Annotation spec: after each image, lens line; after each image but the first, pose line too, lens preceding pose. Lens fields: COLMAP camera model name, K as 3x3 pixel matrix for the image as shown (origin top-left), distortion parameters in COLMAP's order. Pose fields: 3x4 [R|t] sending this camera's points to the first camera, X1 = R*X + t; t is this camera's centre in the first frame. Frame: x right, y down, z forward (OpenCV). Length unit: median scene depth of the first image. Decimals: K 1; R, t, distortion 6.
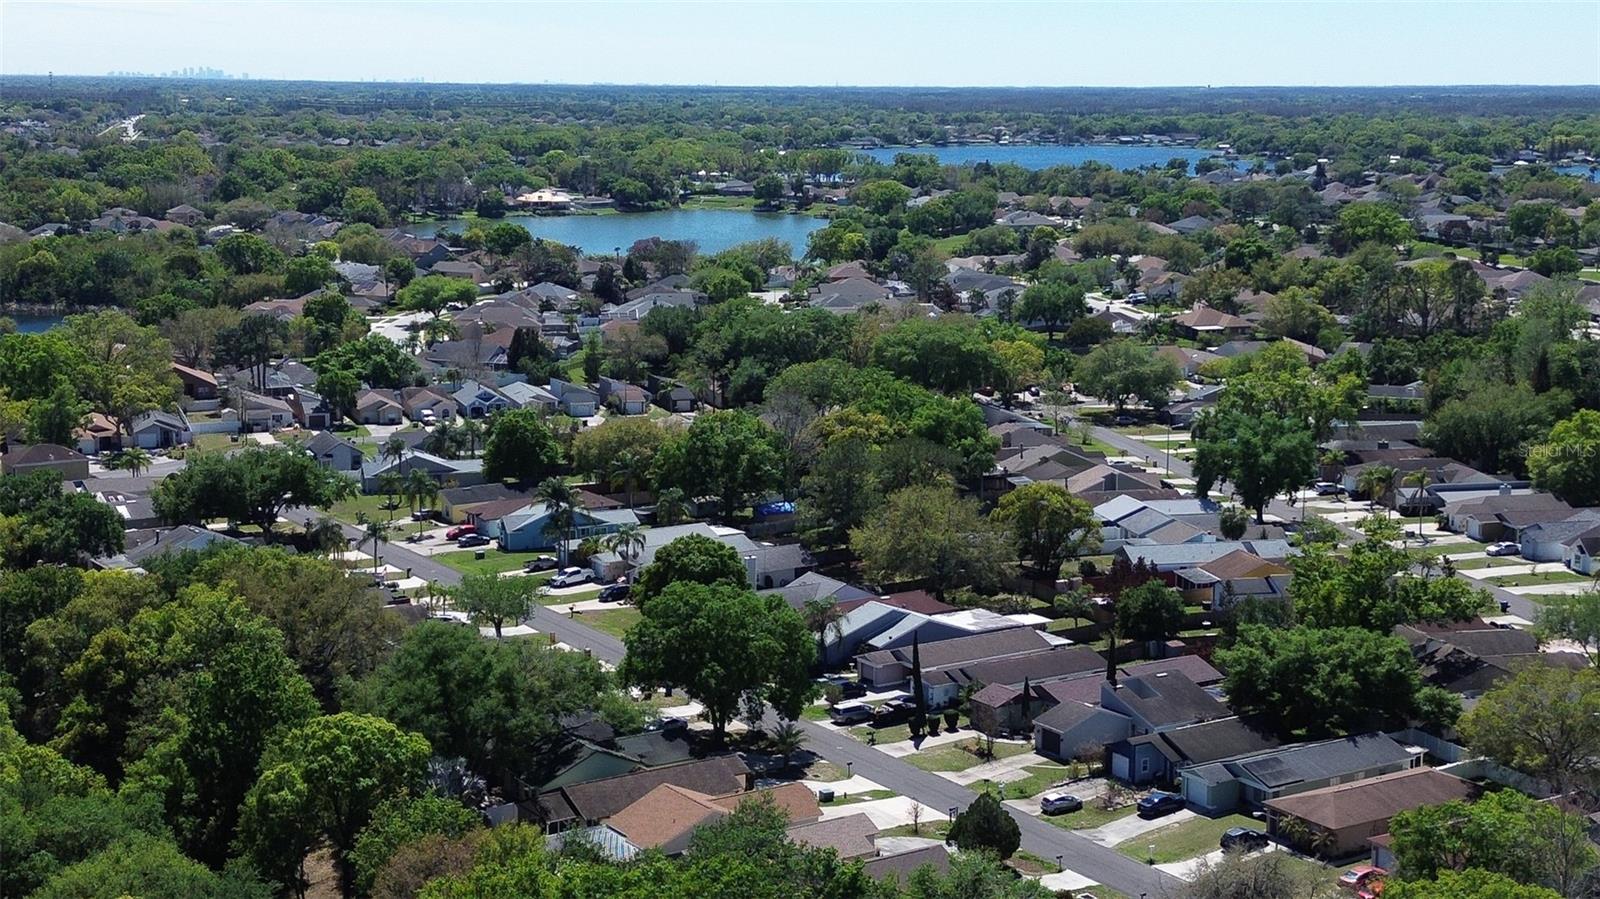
lens RADIAL K [[1172.0, 0, 800.0], [0, 1172.0, 449.5], [0, 0, 1]] dist [0.039708, -0.003879]
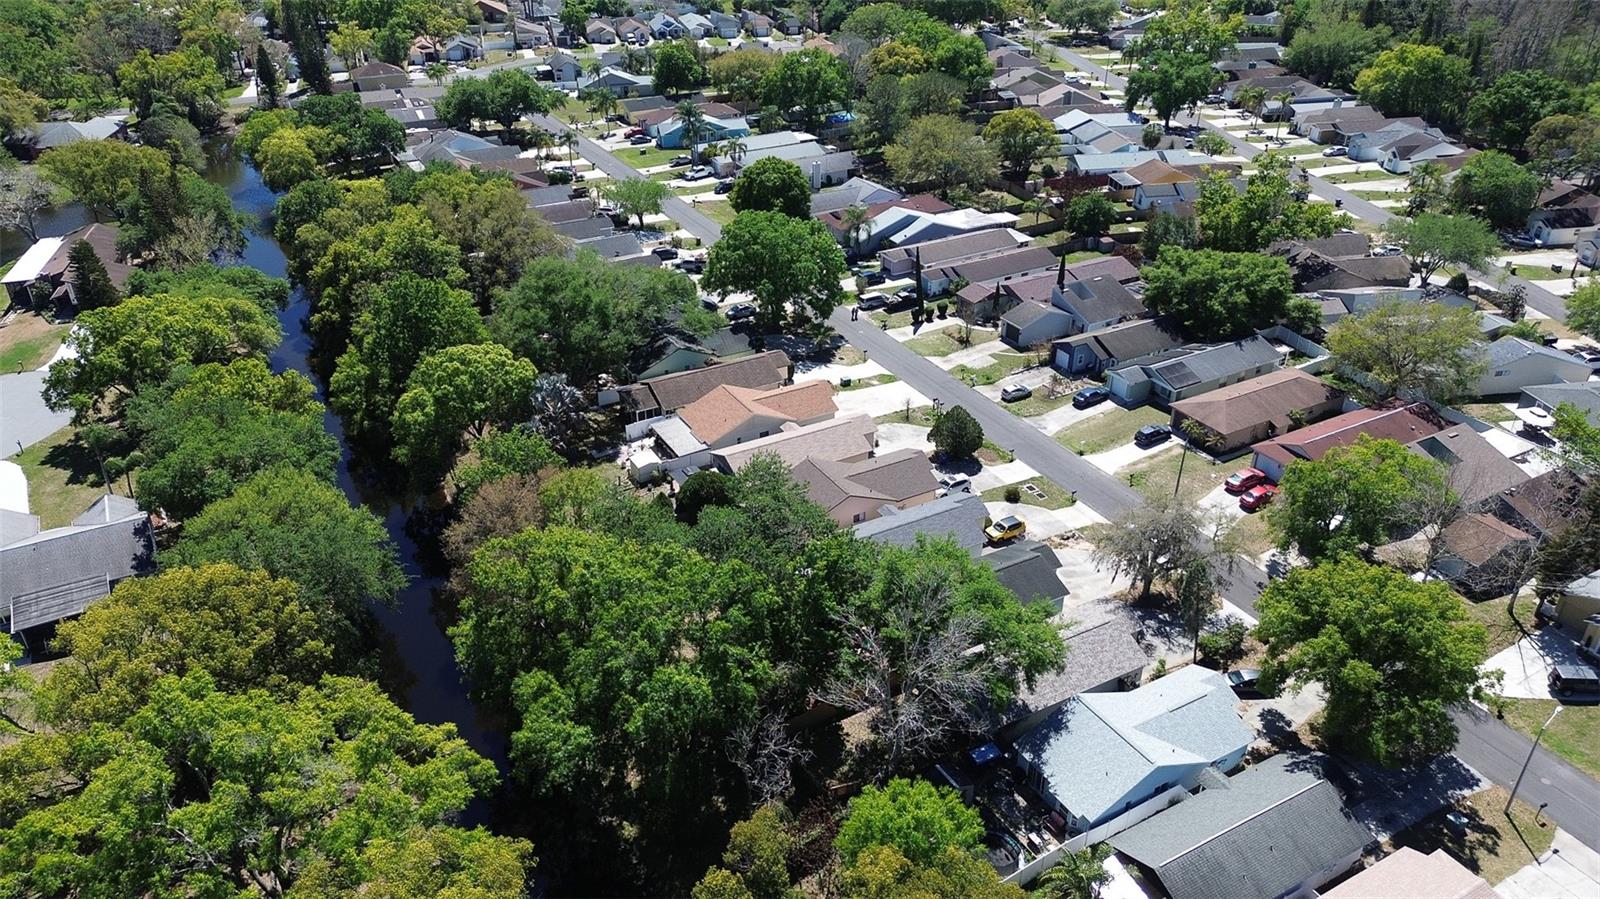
lens RADIAL K [[1075.6, 0, 744.7], [0, 1075.6, 484.1], [0, 0, 1]] dist [0.041574, -0.000592]
pose [[0.999046, 0.019706, -0.038983, -0.070174], [-0.008585, 0.963628, 0.267108, 0.116781], [0.042829, -0.266518, 0.962878, -0.407116]]
